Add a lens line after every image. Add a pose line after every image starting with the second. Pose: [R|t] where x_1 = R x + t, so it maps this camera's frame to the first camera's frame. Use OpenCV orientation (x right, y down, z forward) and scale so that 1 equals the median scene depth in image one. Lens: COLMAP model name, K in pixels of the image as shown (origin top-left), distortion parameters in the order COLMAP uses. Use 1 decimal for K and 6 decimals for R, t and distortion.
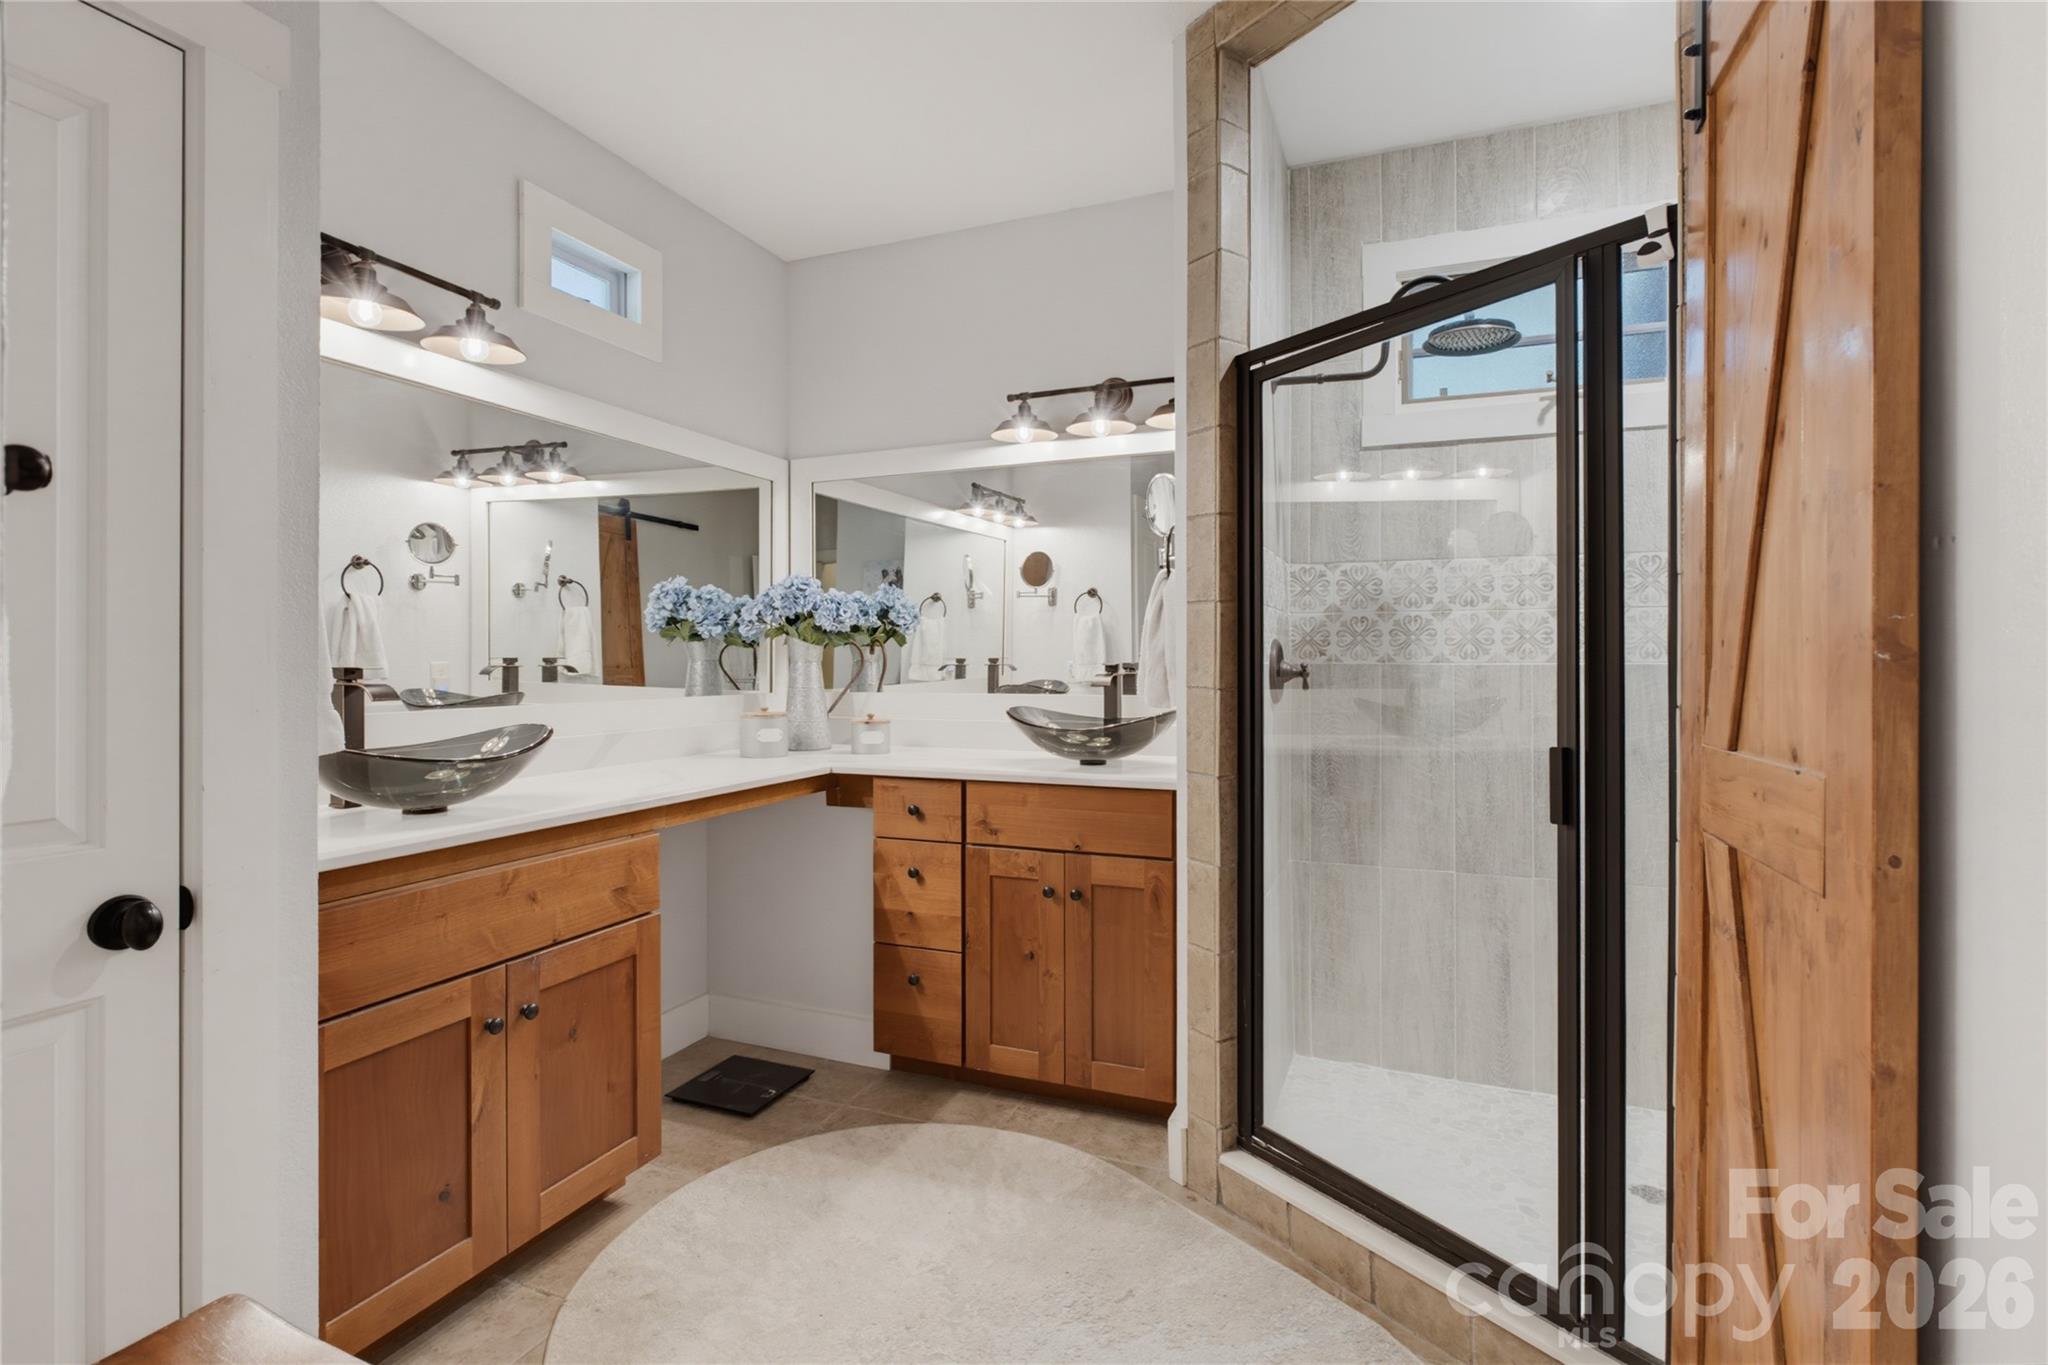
lens RADIAL K [[972.5, 0, 1032.8], [0, 972.5, 649.6], [0, 0, 1]] dist [-0.003549, 0.000419]
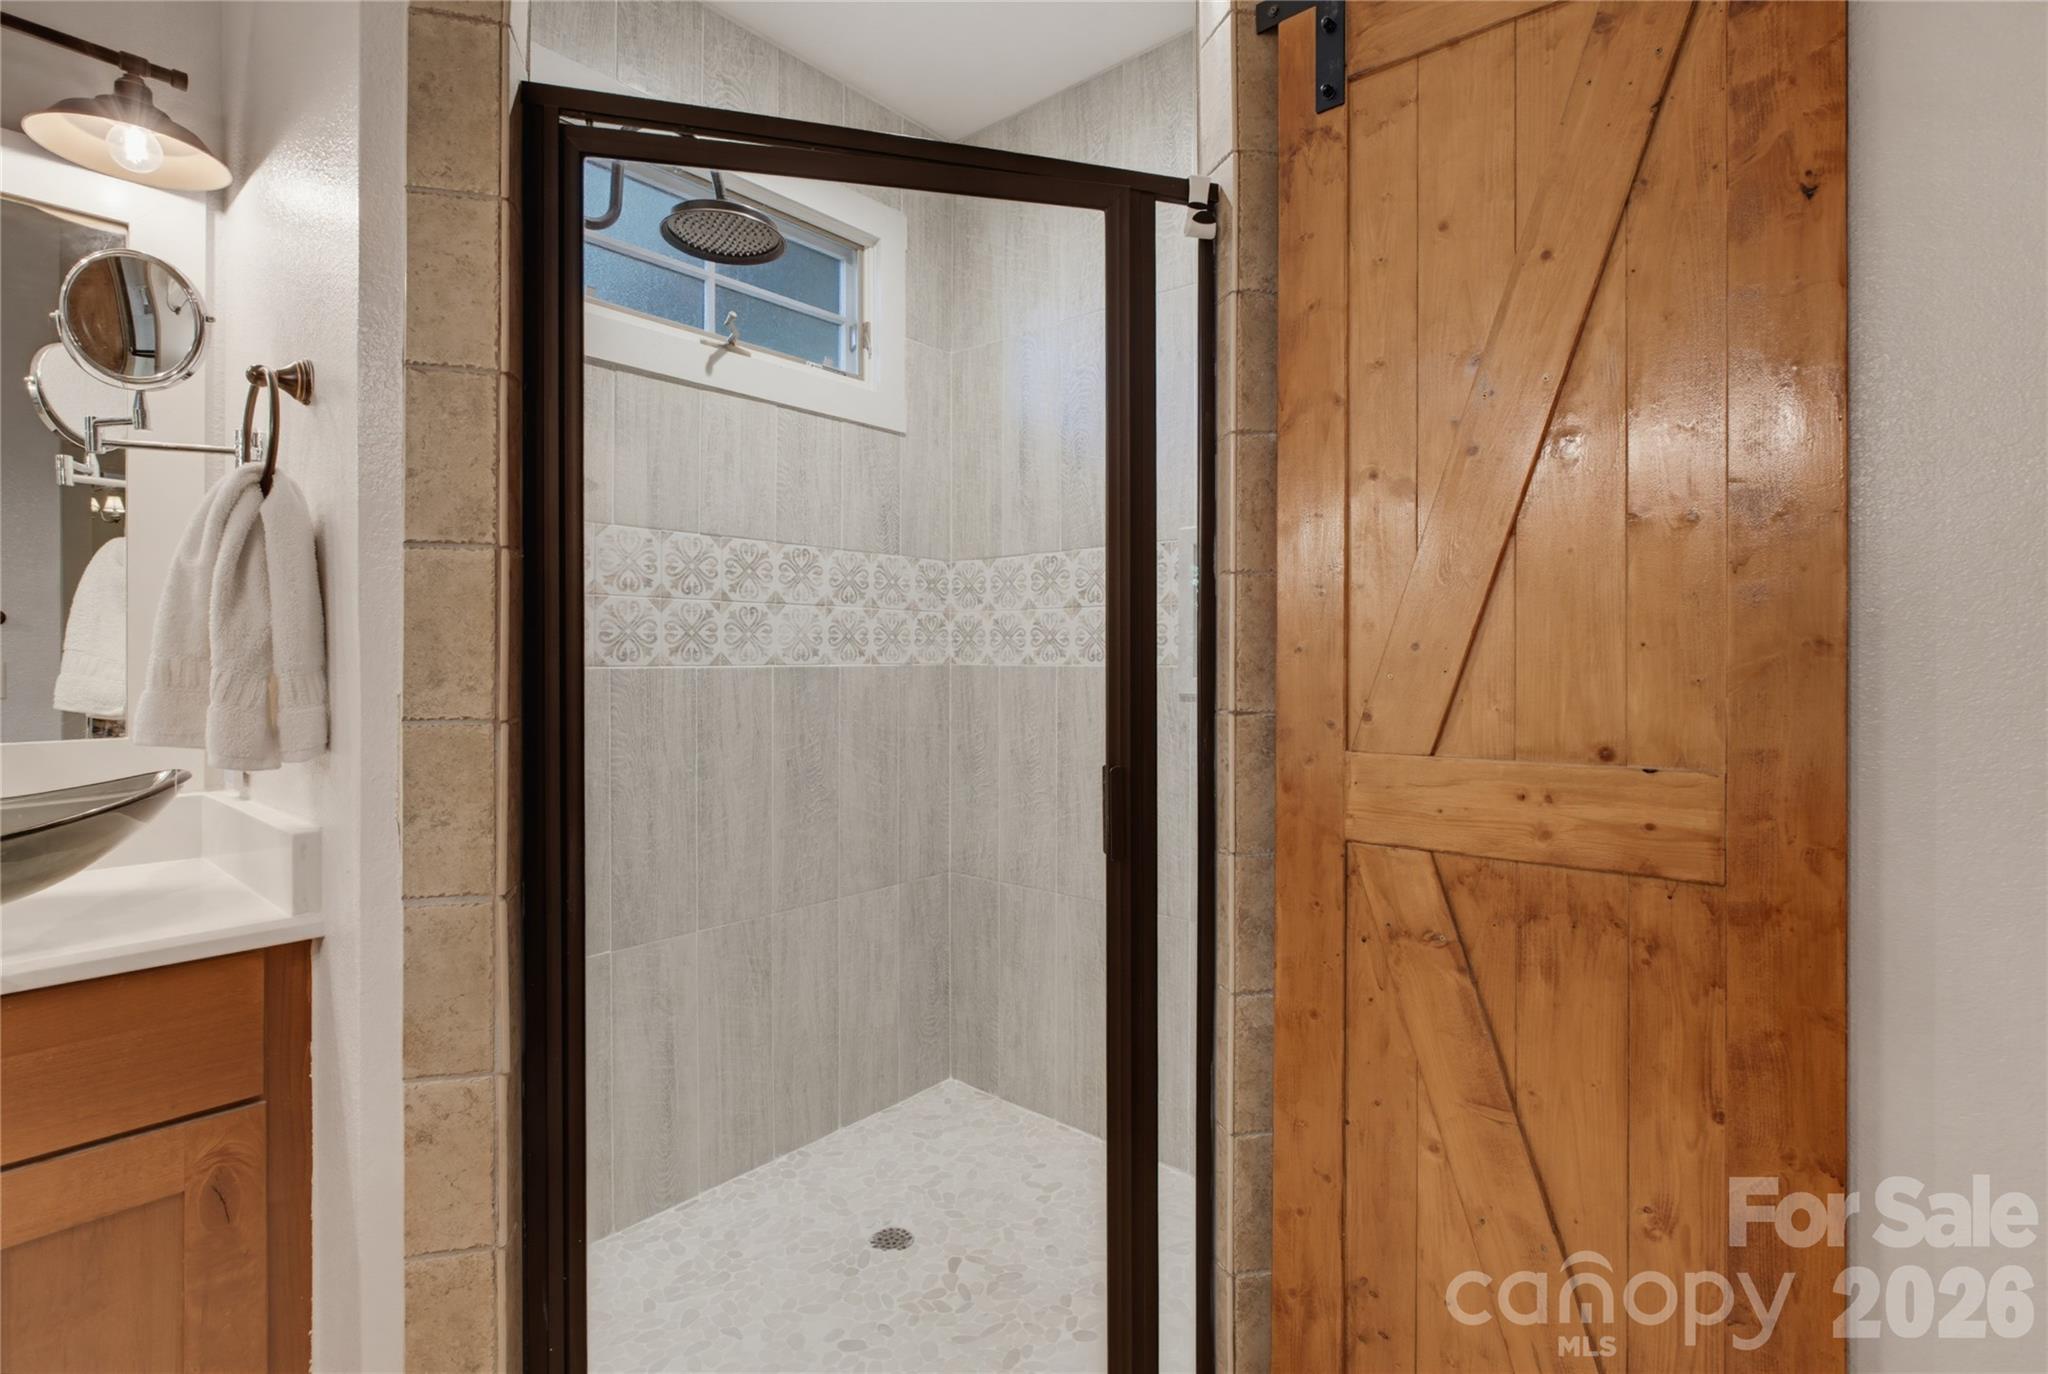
lens RADIAL K [[972.5, 0, 1032.8], [0, 972.5, 654.1], [0, 0, 1]] dist [-0.003549, 0.000419]
pose [[0.333617, 0.009086, 0.942665, -0.155662], [-0.016219, 0.999861, -0.003897, 0.002428], [-0.942569, -0.013988, 0.333718, 0.467996]]
